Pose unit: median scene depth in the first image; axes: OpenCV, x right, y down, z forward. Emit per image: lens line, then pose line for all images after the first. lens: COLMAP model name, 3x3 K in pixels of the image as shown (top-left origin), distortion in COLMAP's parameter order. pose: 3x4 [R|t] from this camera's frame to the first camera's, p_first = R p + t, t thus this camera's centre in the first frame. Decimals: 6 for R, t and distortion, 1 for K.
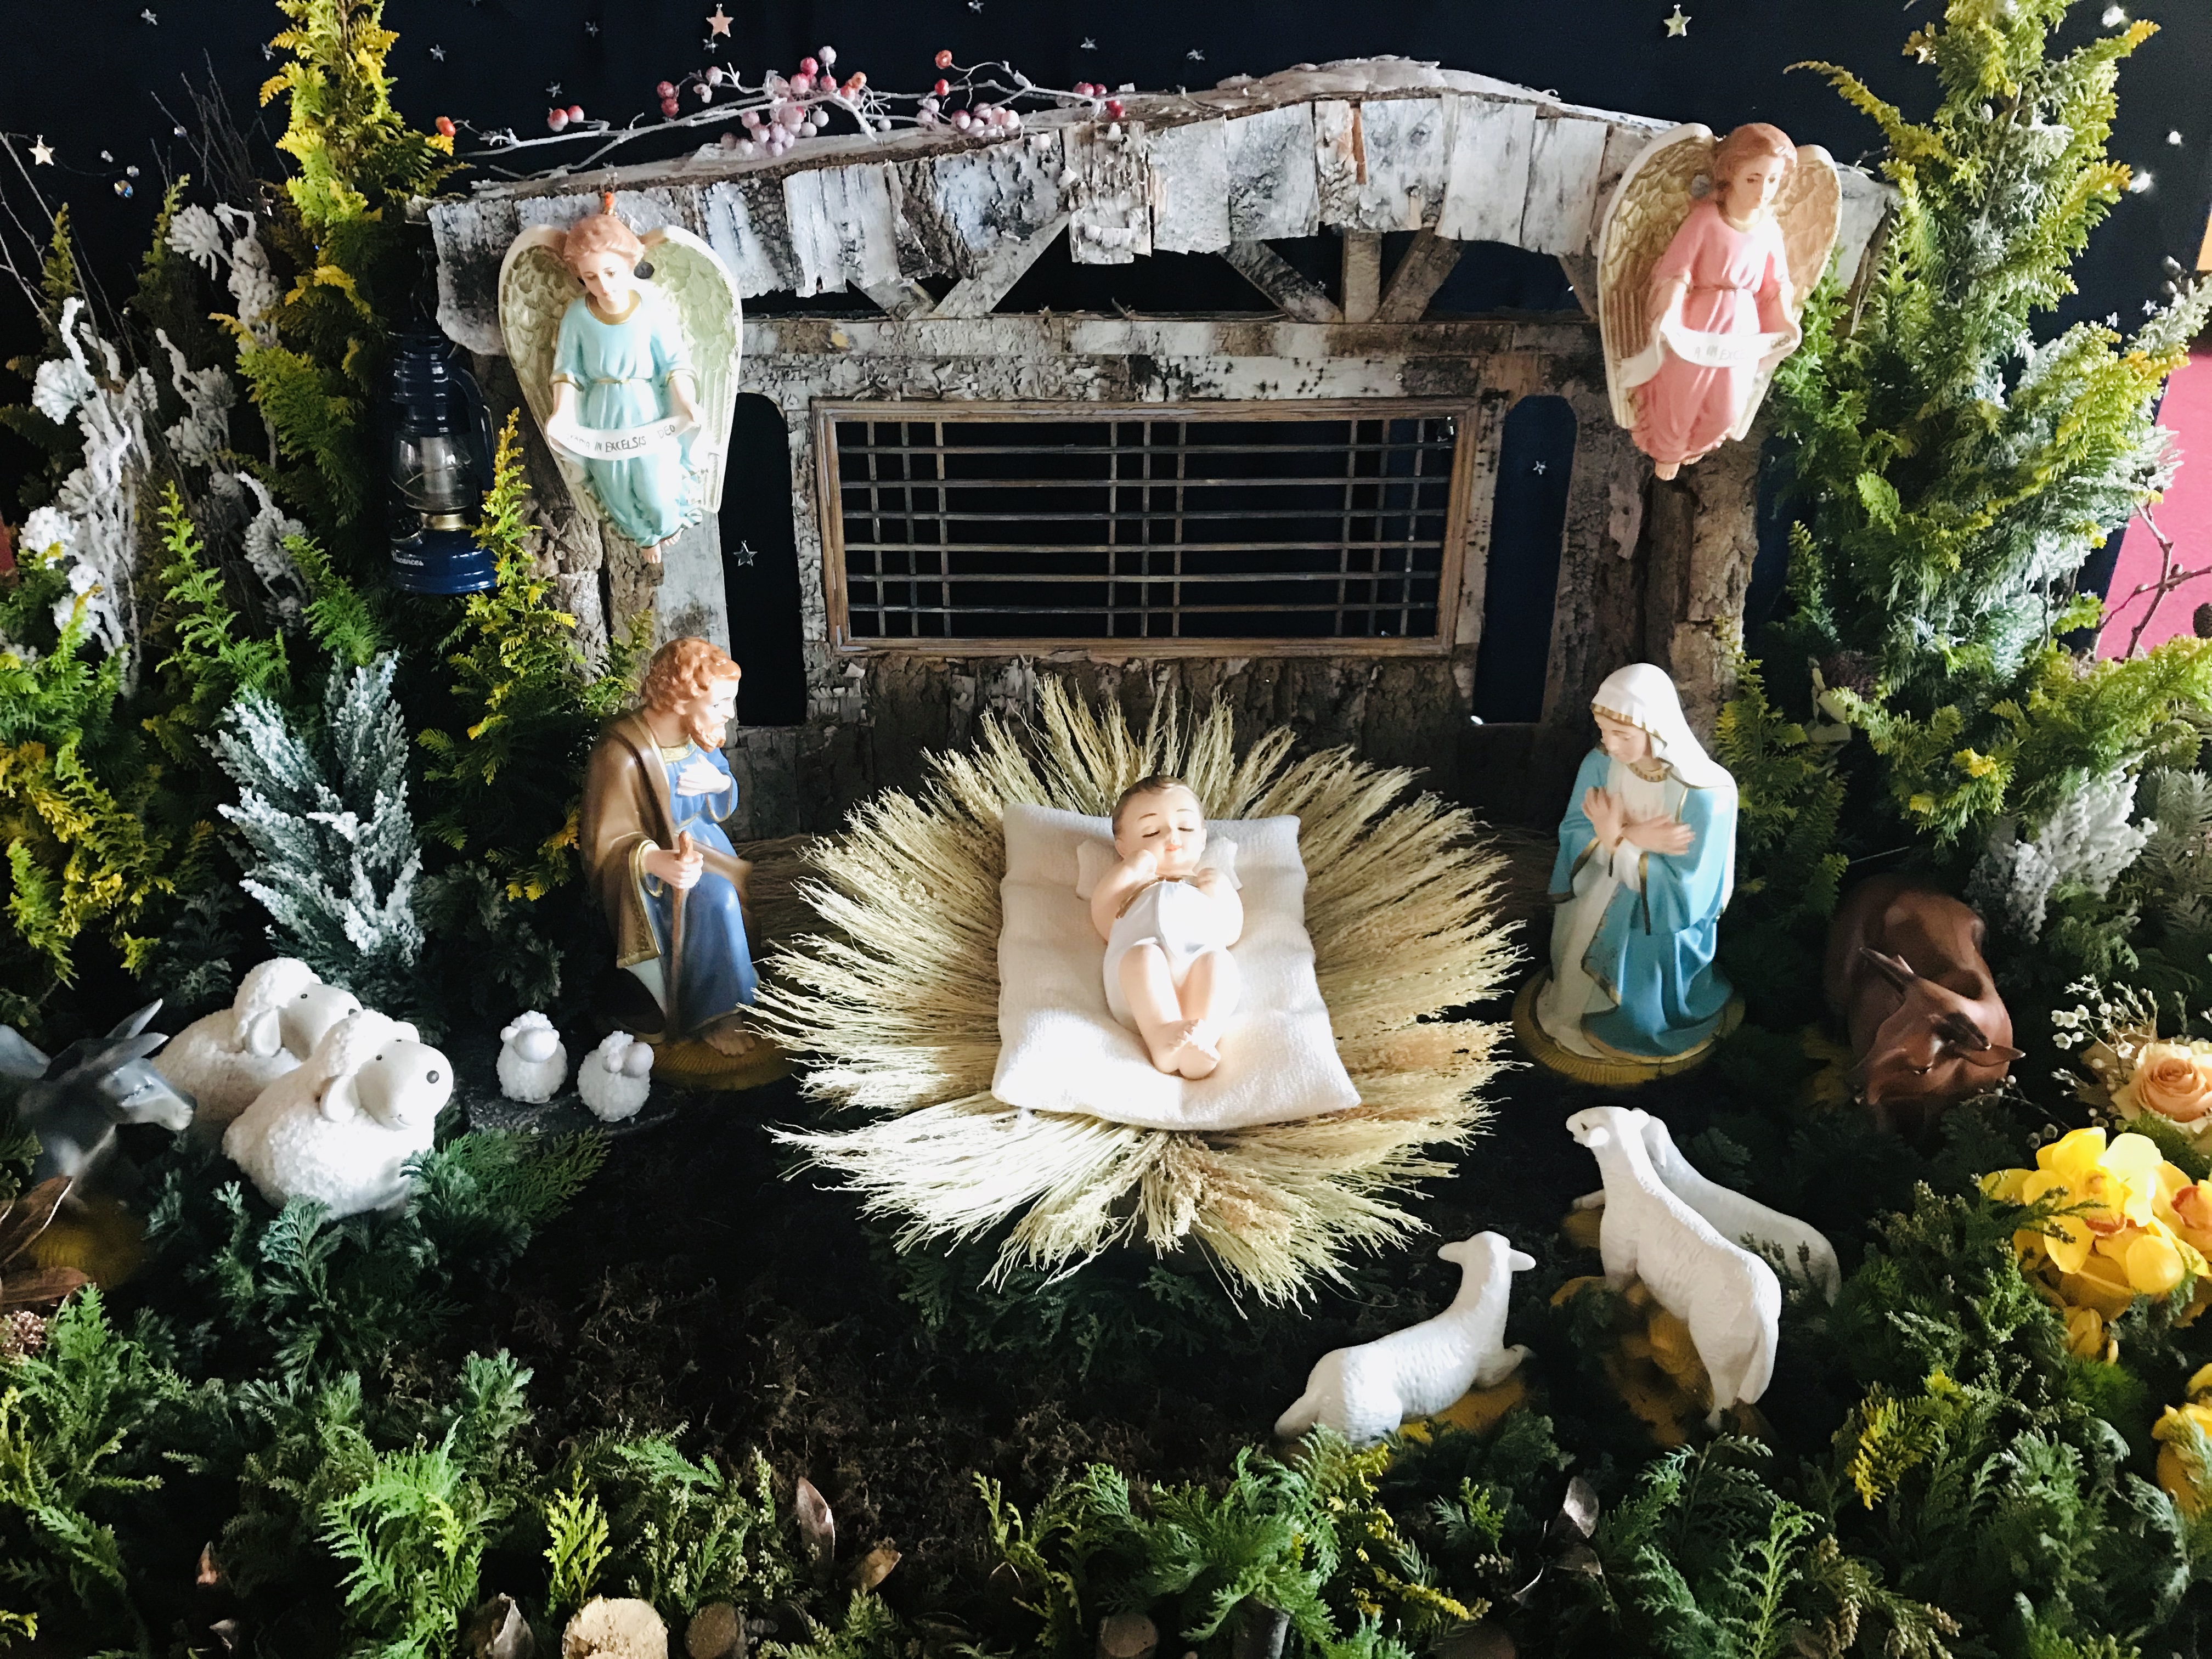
lens RADIAL K [[1799.2, 0, 1101.5], [0, 1799.2, 837.9], [0, 0, 1]] dist [0.011866, -0.007038]
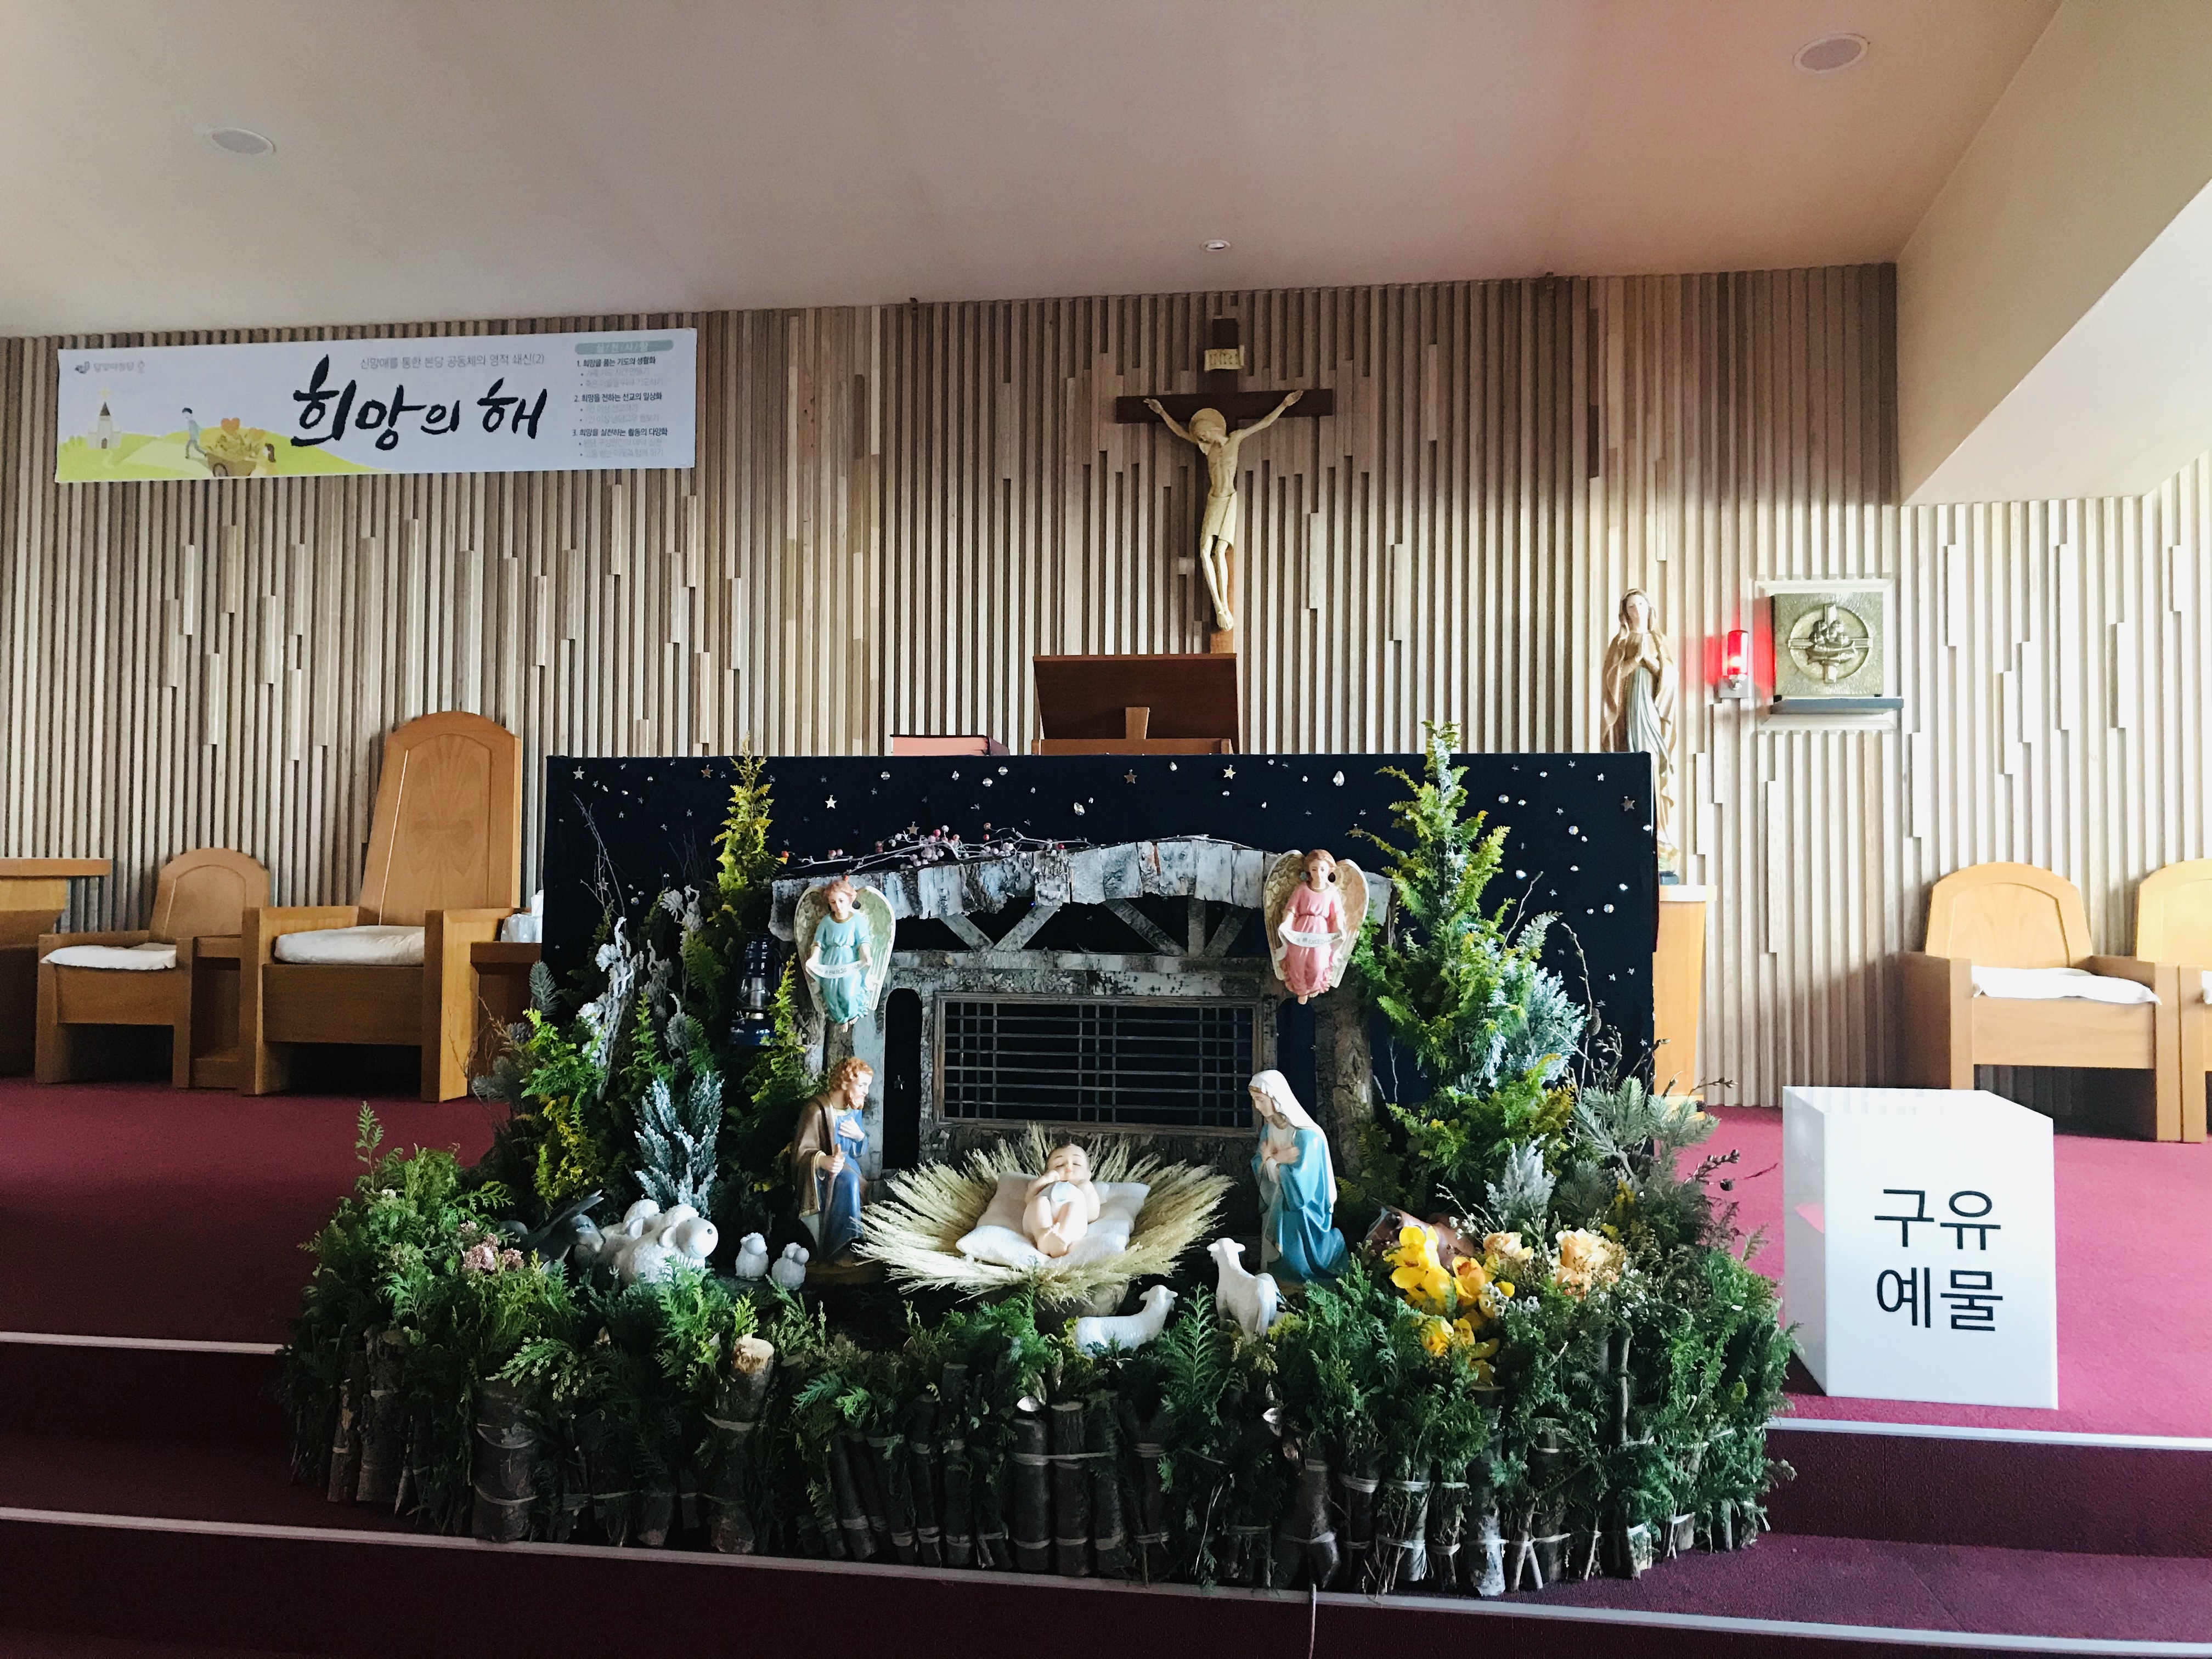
lens RADIAL K [[1821.9, 0, 1106.0], [0, 1821.9, 829.5], [0, 0, 1]] dist [-0.002556, 0.001559]
pose [[0.988508, 0.004677, -0.151097, 0.396951], [-0.076870, 0.876203, -0.475772, 0.653676], [0.130166, 0.481919, 0.866493, -0.990885]]
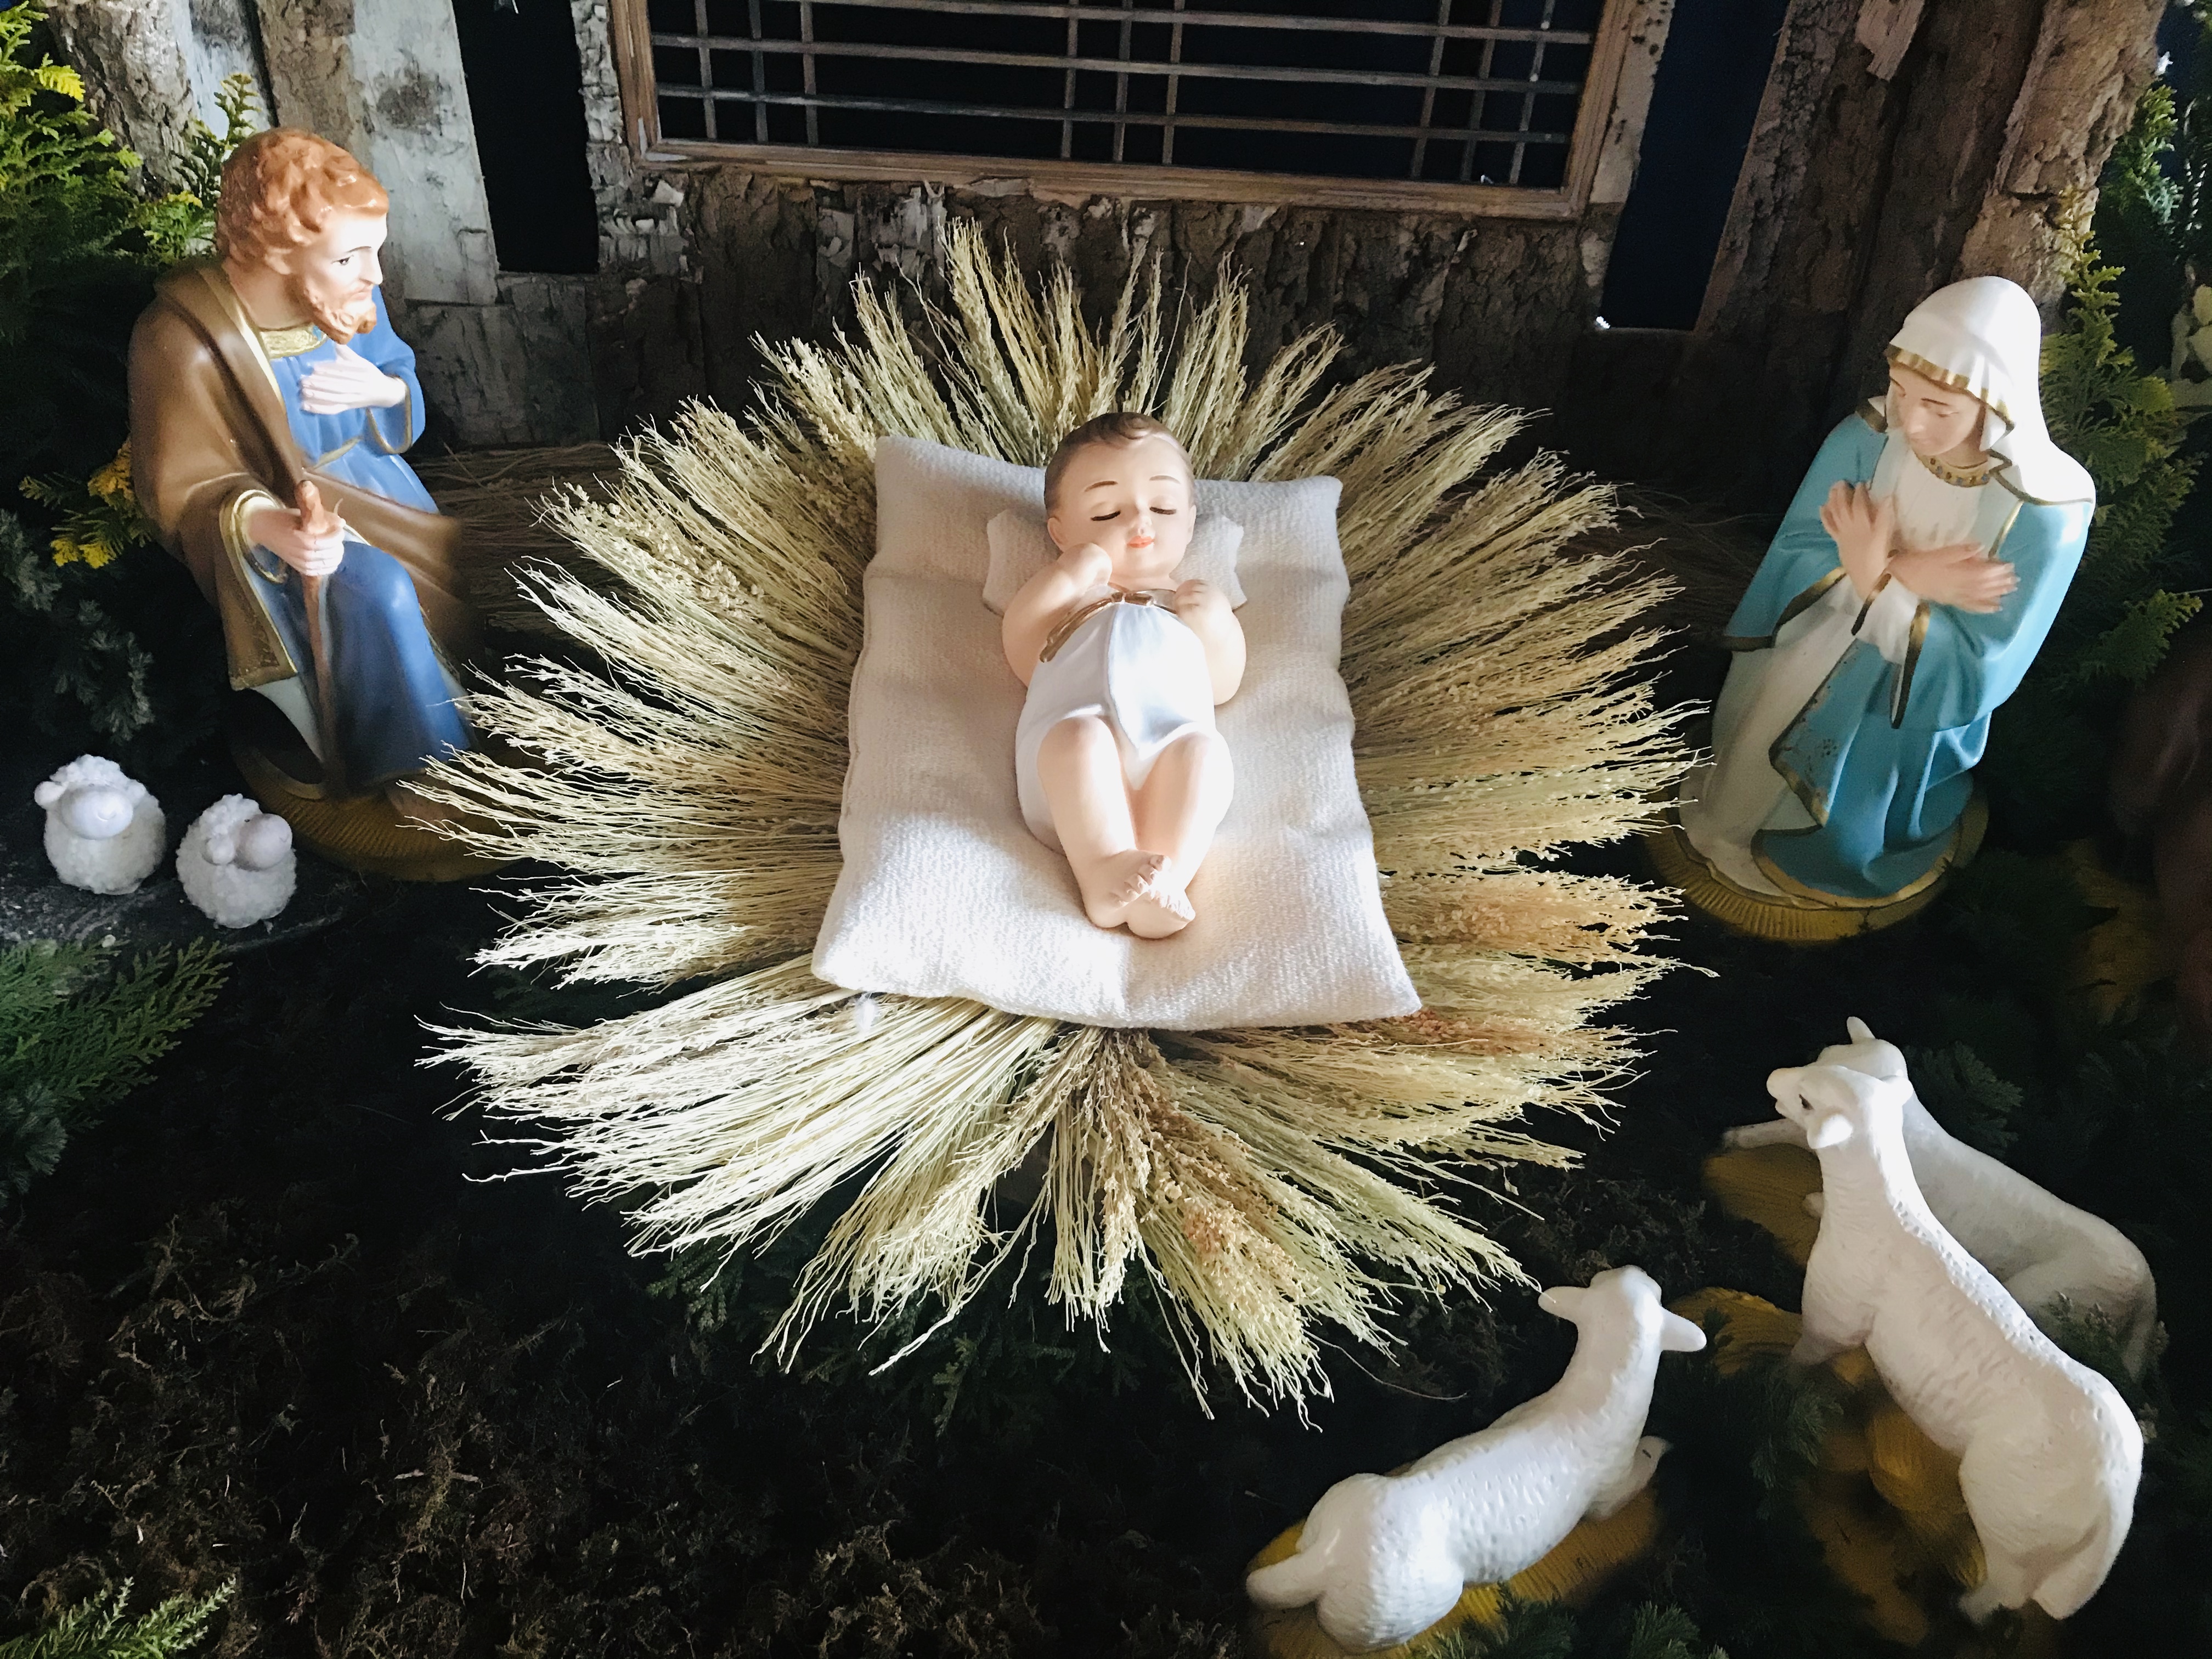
lens RADIAL K [[1821.9, 0, 1106.0], [0, 1821.9, 829.5], [0, 0, 1]] dist [-0.002556, 0.001559]
pose [[0.998527, 0.047597, 0.026062, 0.017062], [-0.052566, 0.967651, 0.246755, -0.051429], [-0.013474, -0.247762, 0.968727, 0.379187]]
